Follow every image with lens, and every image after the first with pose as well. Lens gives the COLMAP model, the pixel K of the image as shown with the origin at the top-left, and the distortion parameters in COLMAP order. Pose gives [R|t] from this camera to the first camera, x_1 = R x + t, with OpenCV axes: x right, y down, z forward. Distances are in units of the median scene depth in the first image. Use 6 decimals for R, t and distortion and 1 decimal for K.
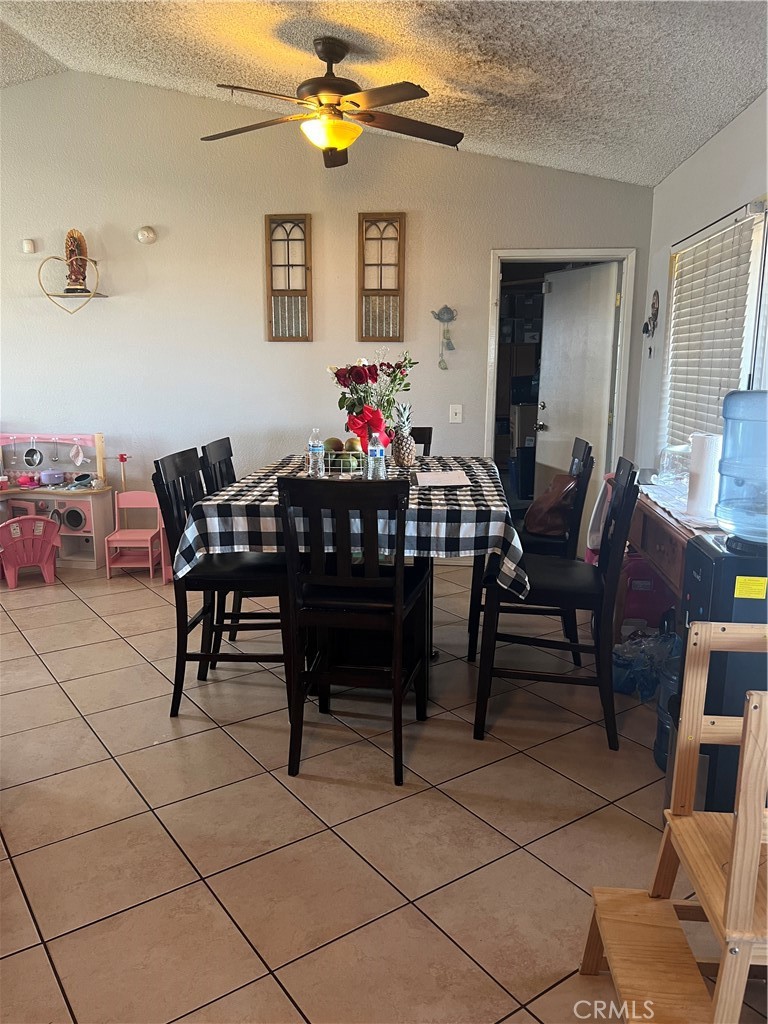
lens RADIAL K [[753.5, 0, 384.0], [0, 753.5, 512.0], [0, 0, 1]] dist [0.075688, -0.099303]
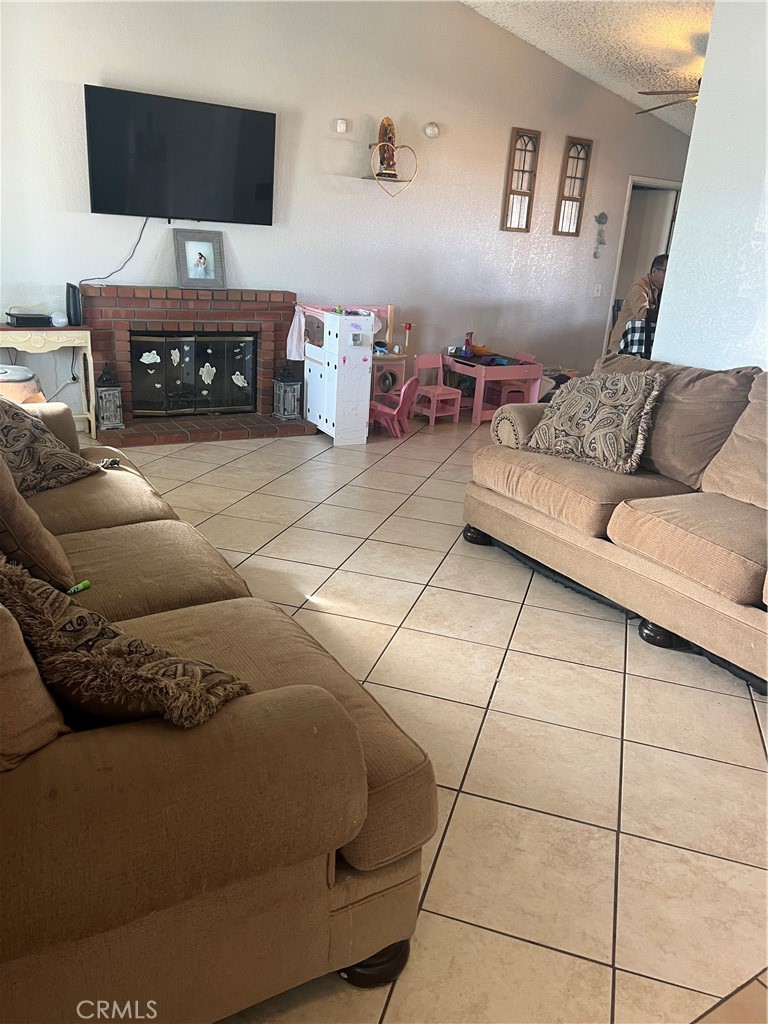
lens RADIAL K [[753.5, 0, 384.0], [0, 753.5, 512.0], [0, 0, 1]] dist [0.075688, -0.099303]
pose [[0.797219, -0.154204, 0.583664, -1.166437], [0.073093, 0.984369, 0.160233, 0.022915], [-0.599249, -0.085079, 0.796029, 0.055708]]
